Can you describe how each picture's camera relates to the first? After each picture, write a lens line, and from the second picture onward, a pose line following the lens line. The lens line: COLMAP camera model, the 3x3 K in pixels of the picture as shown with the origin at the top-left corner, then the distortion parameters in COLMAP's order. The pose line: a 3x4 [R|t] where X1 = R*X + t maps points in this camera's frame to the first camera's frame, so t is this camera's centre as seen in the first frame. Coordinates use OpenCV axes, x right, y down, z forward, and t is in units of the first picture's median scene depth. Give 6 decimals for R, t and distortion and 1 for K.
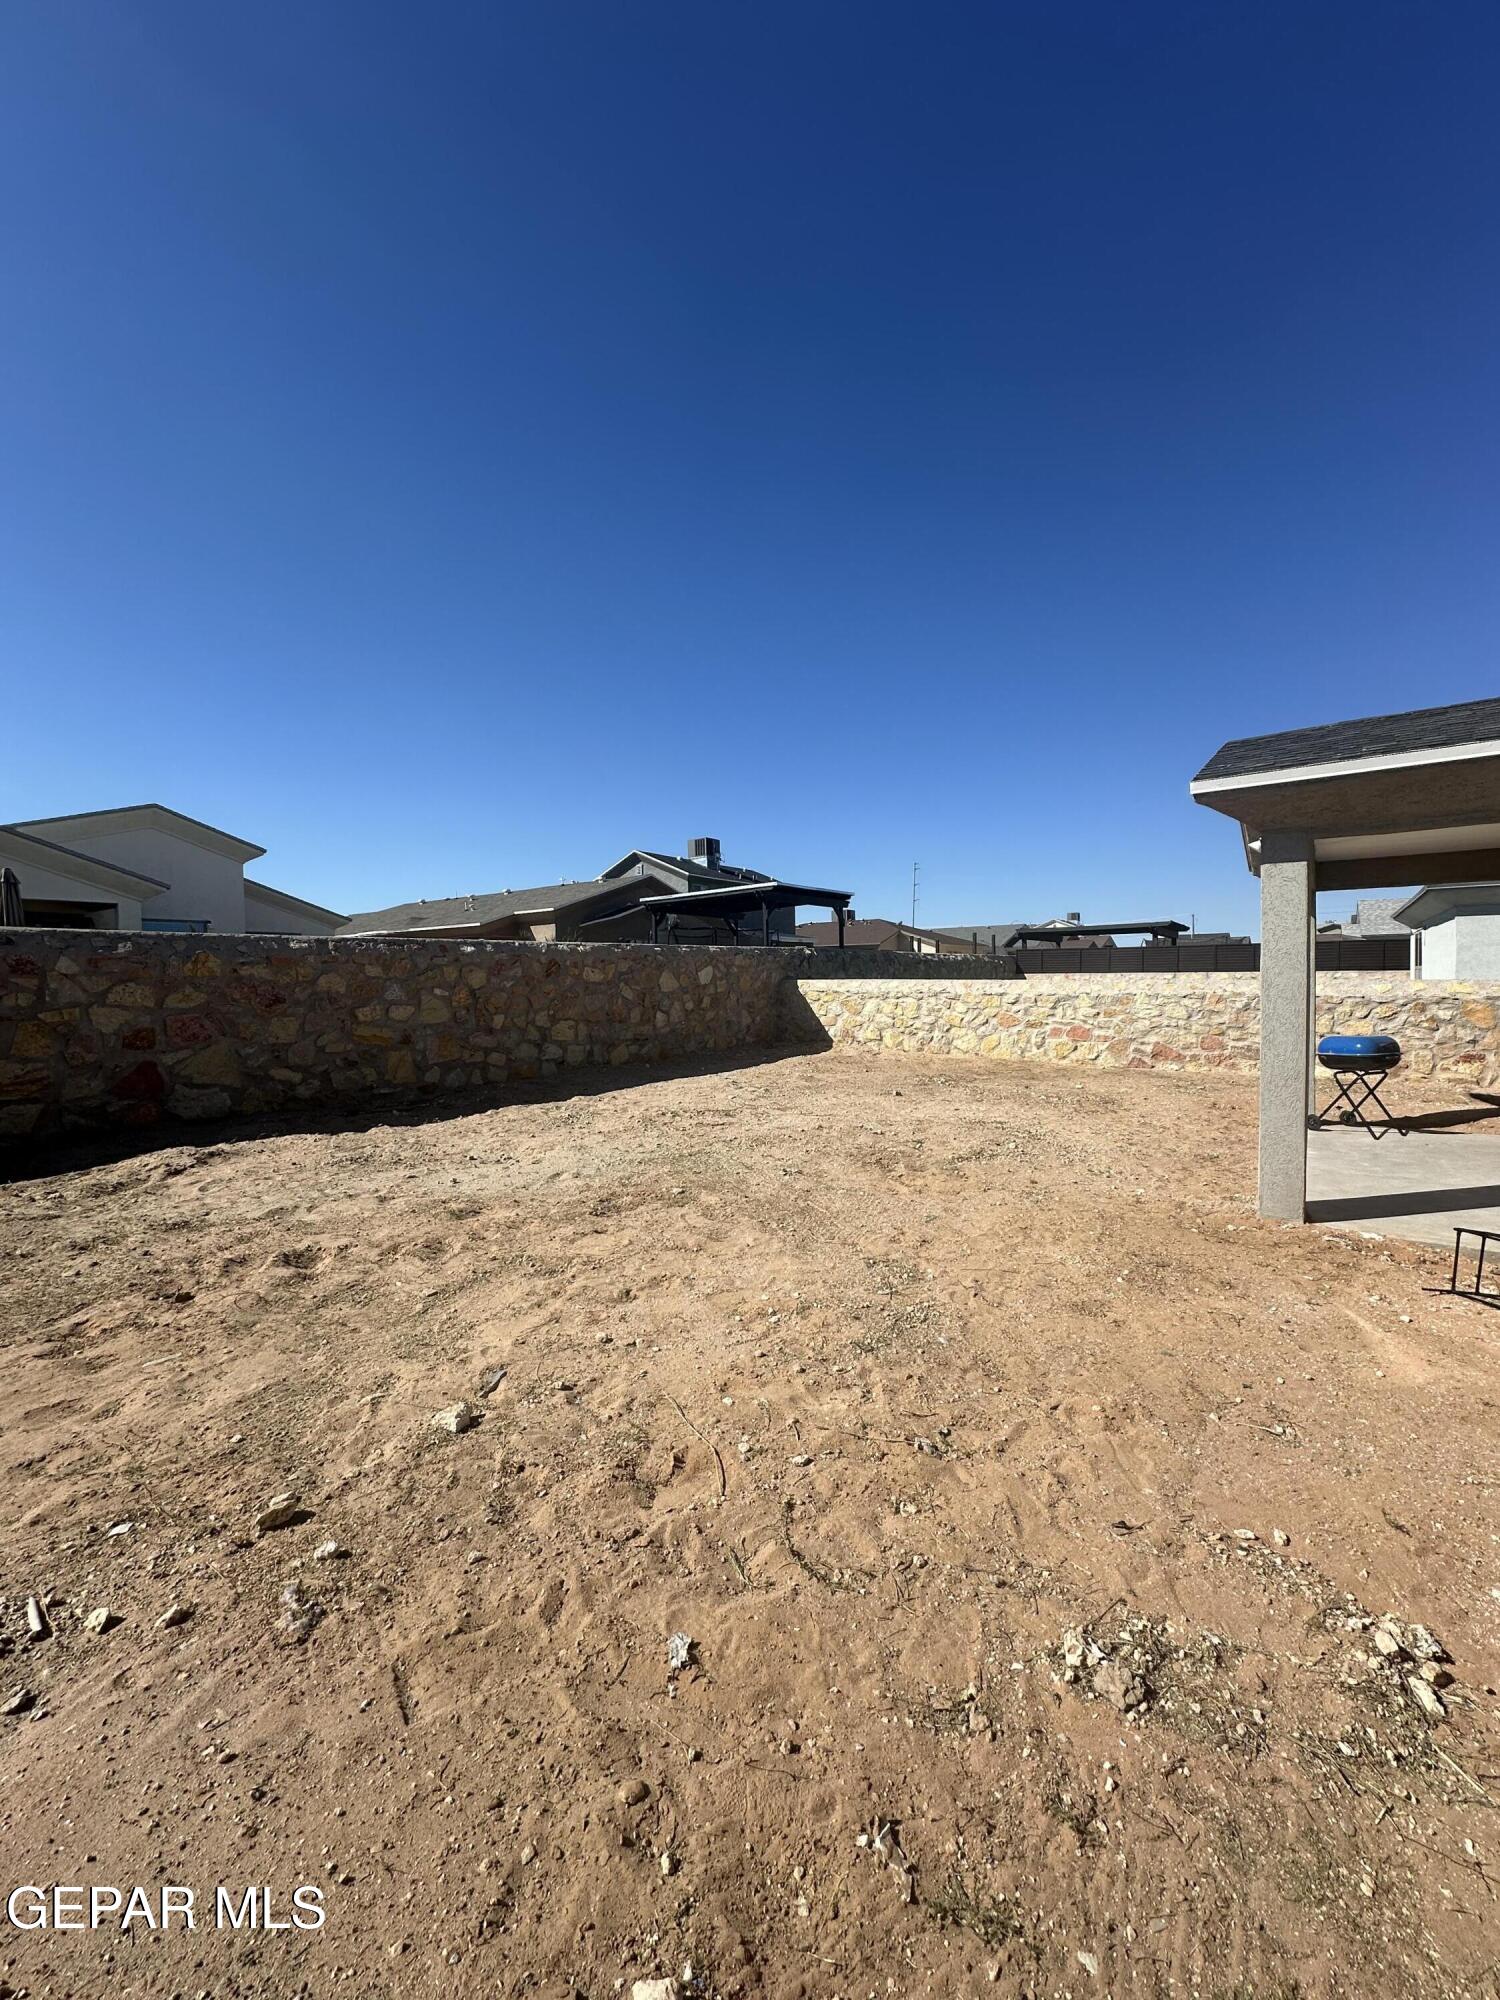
lens RADIAL K [[796.0, 0, 752.9], [0, 796.0, 998.1], [0, 0, 1]] dist [-0.007556, 0.002151]
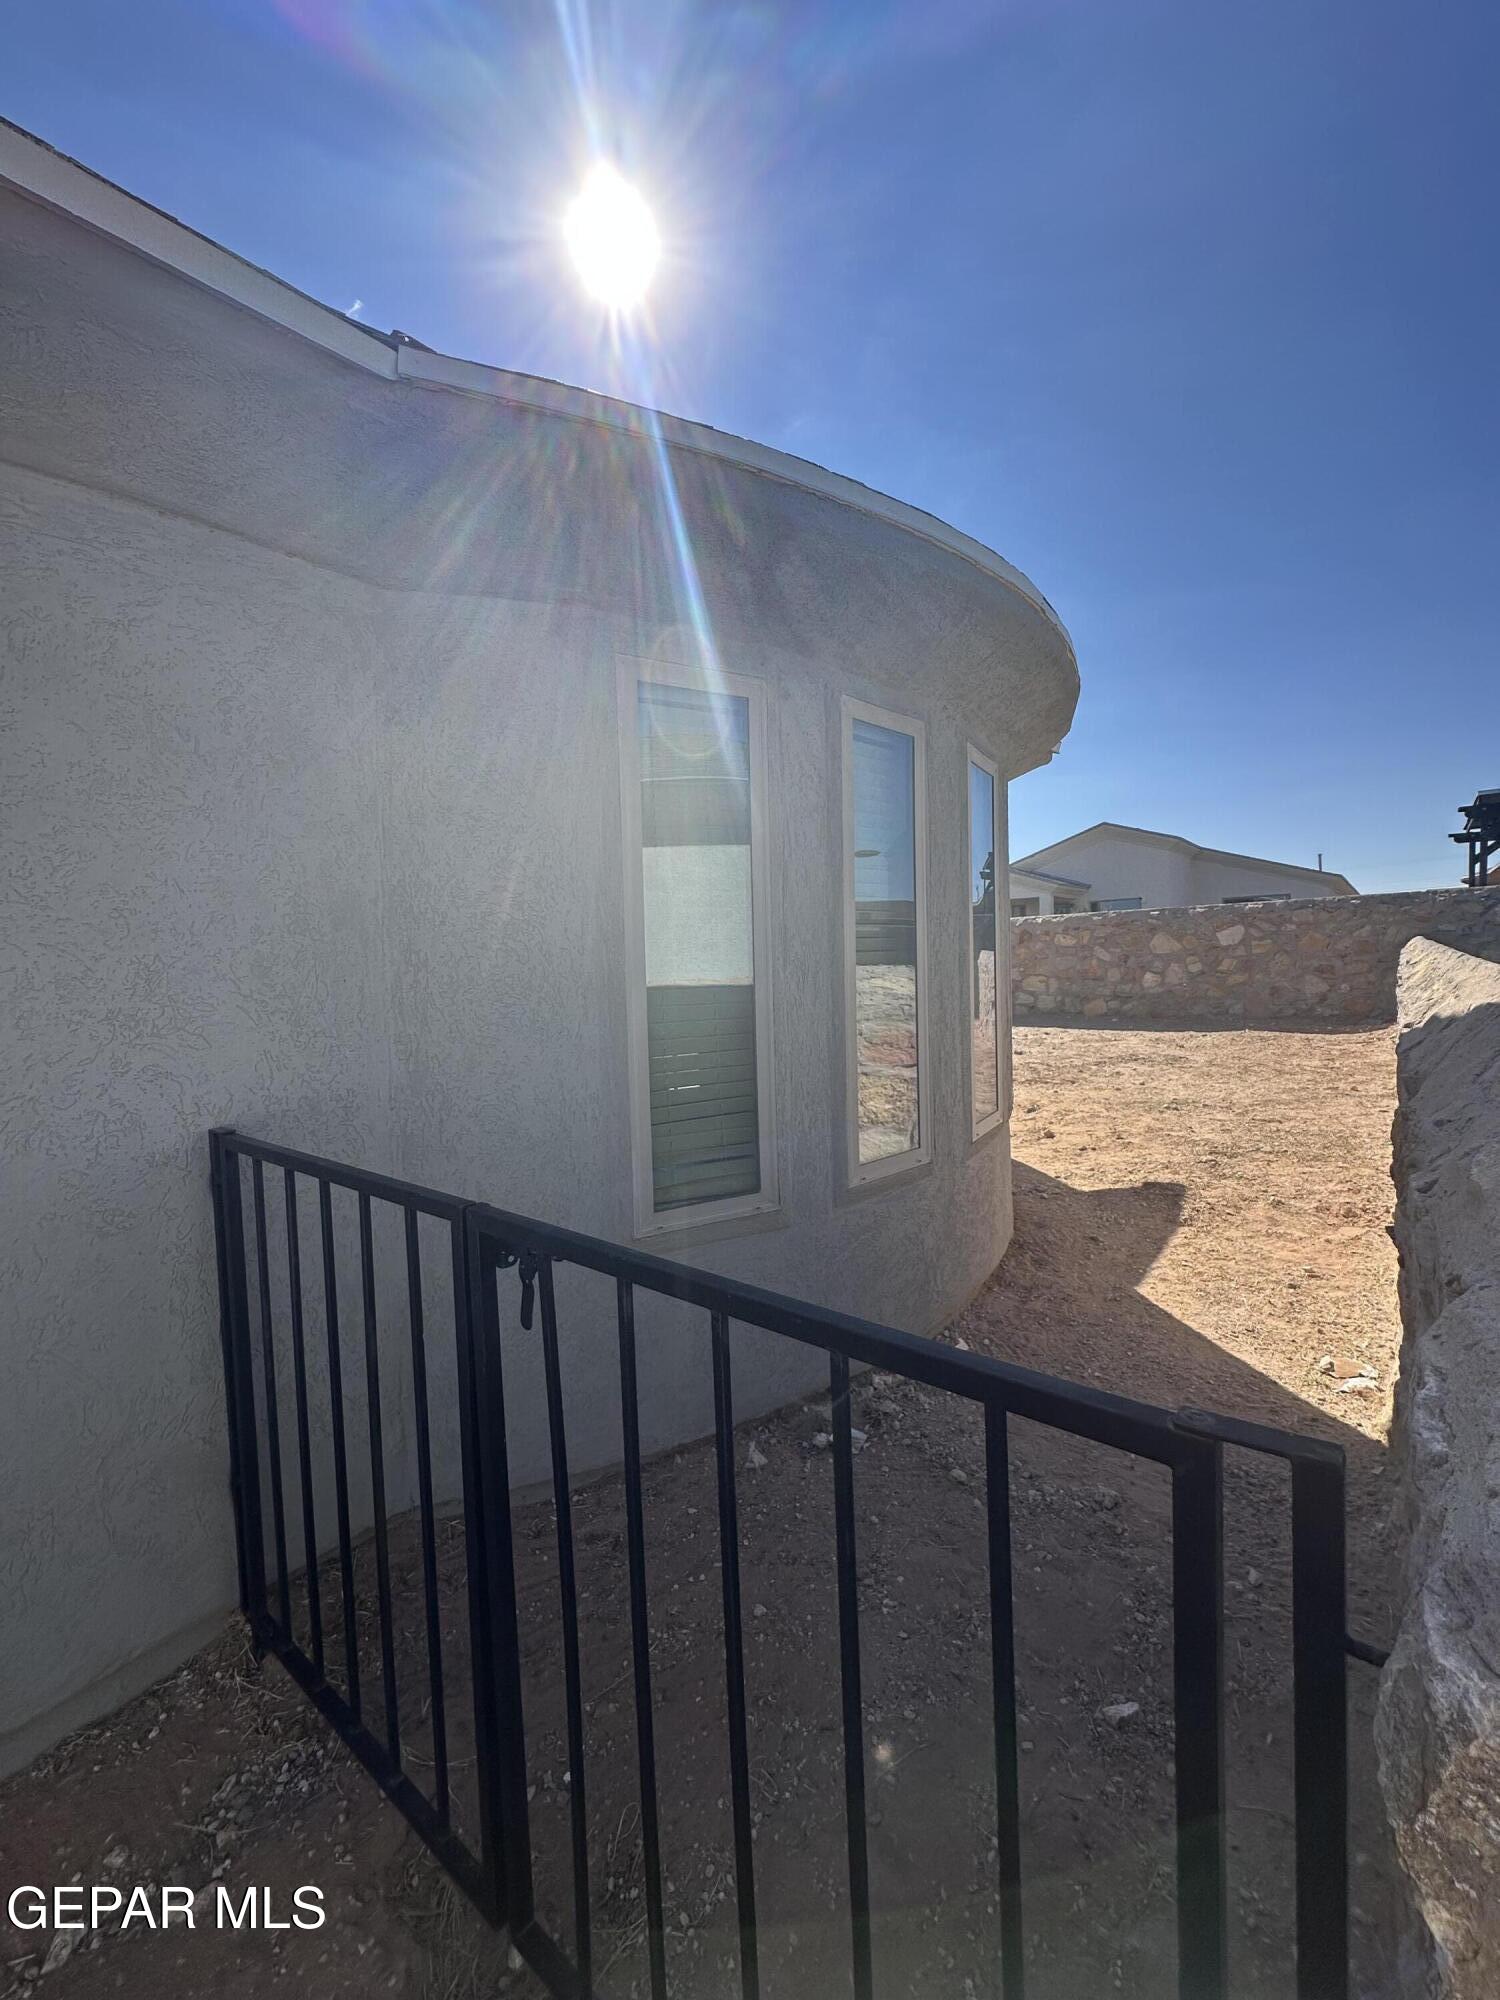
lens RADIAL K [[796.0, 0, 752.9], [0, 796.0, 998.1], [0, 0, 1]] dist [-0.007556, 0.002151]
pose [[-0.057852, 0.063536, -0.996301, 1.165391], [0.004088, 0.997979, 0.063406, -0.021960], [0.998317, -0.000404, -0.057995, 0.637889]]
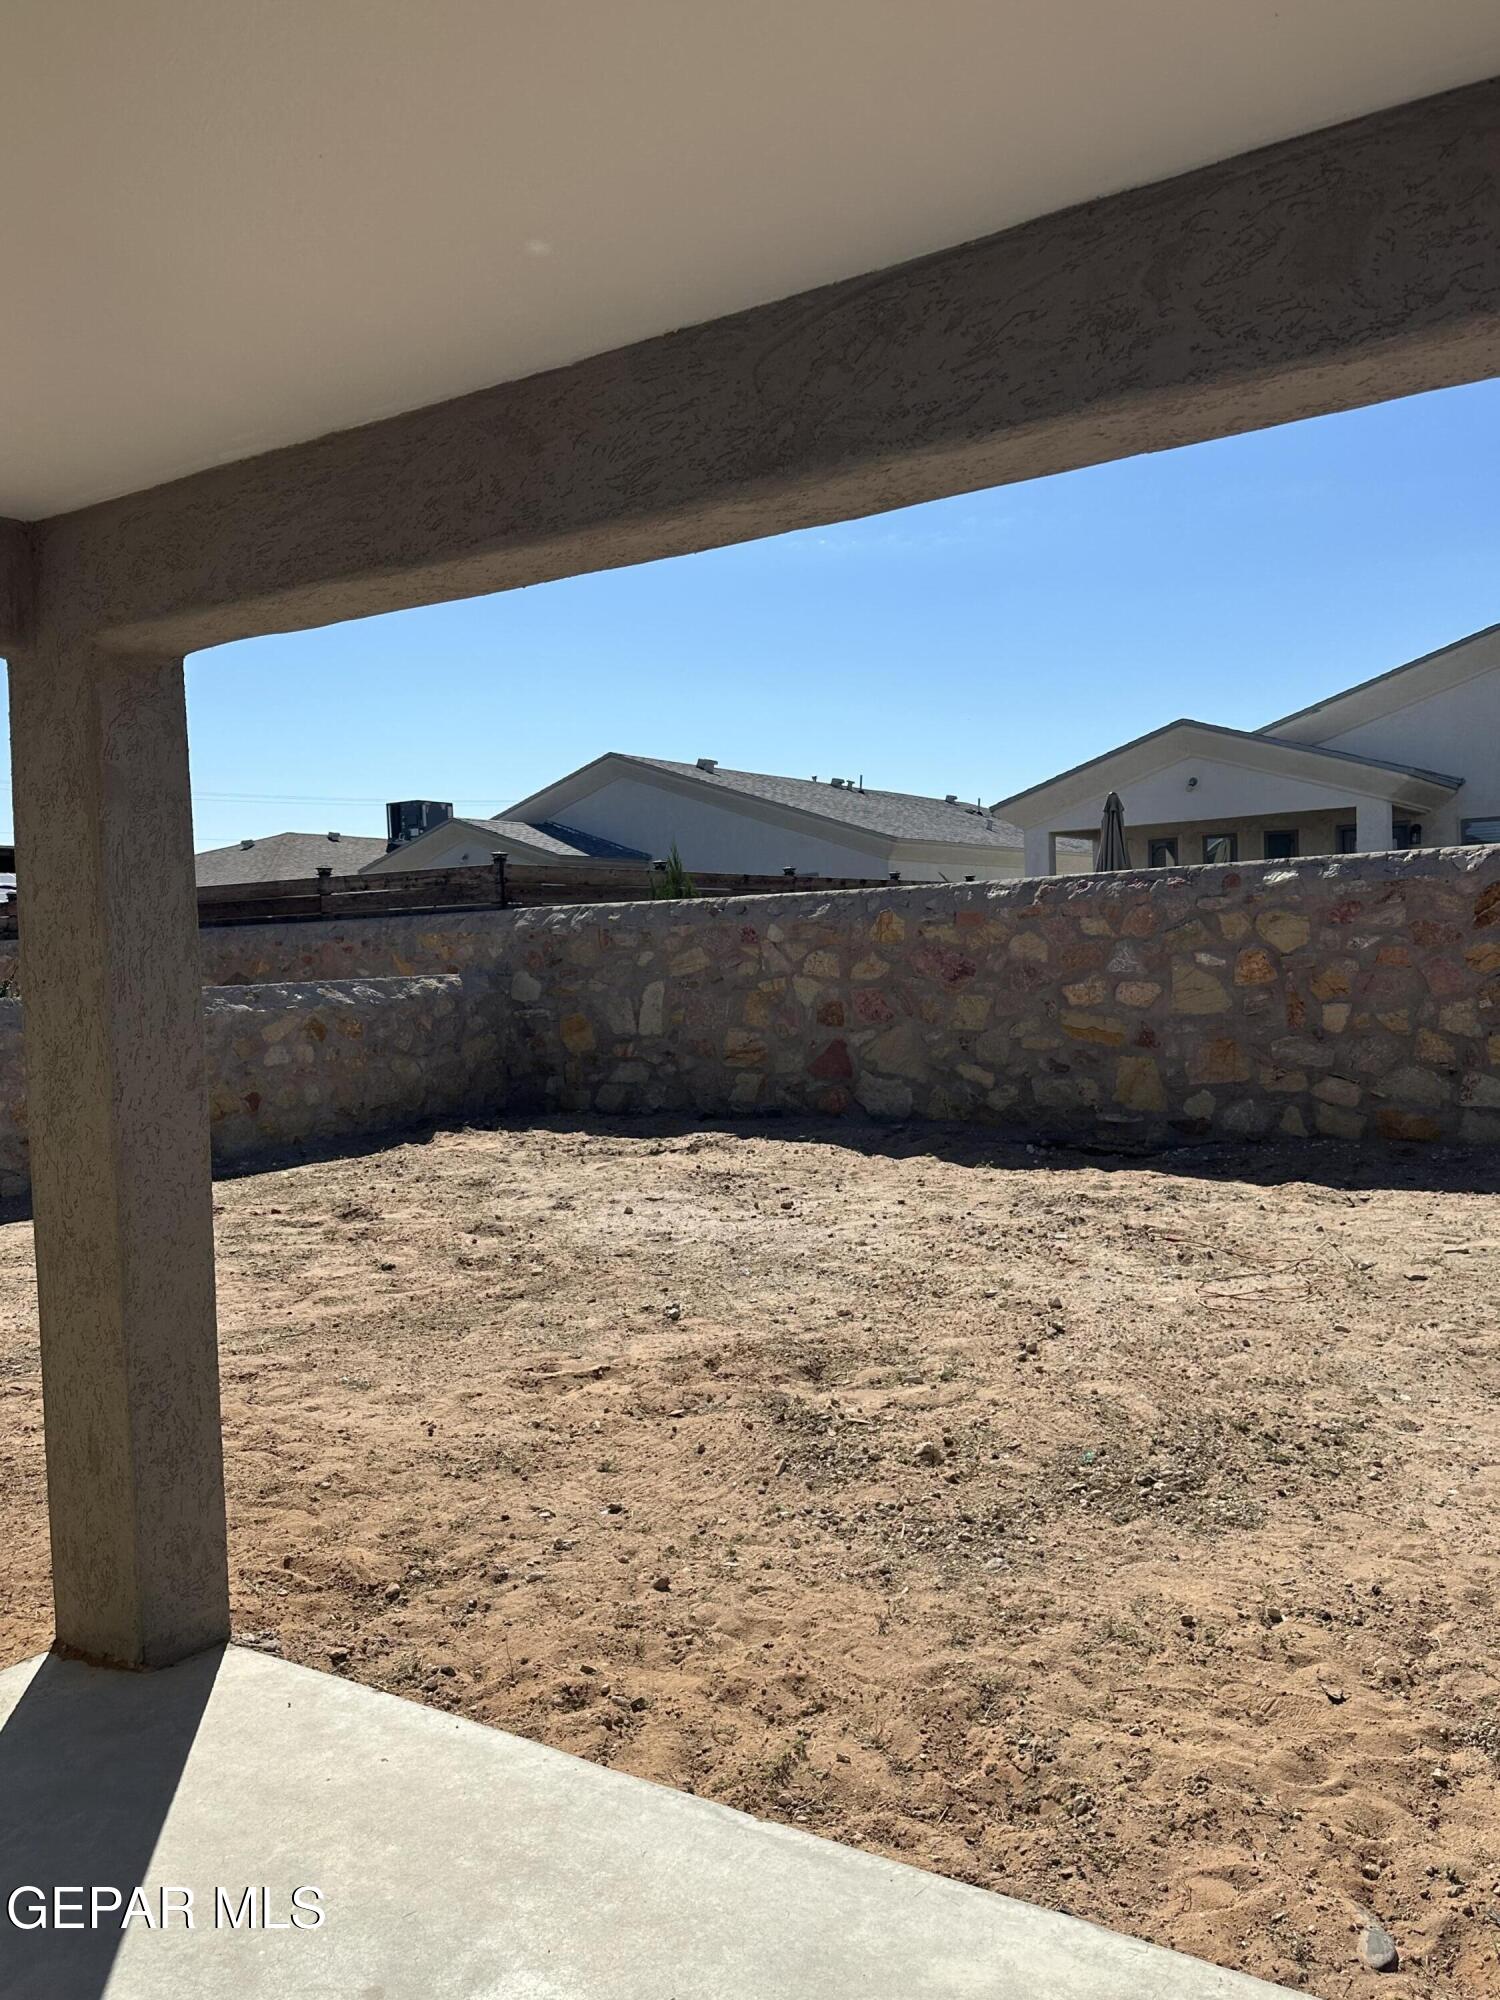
lens RADIAL K [[1543.6, 0, 736.4], [0, 1543.6, 1004.6], [0, 0, 1]] dist [0.159561, -0.296020]
pose [[0.035815, 0.046817, -0.998261, 0.633509], [0.007671, 0.998860, 0.047120, -0.027414], [0.999329, -0.009345, 0.035415, 0.563316]]
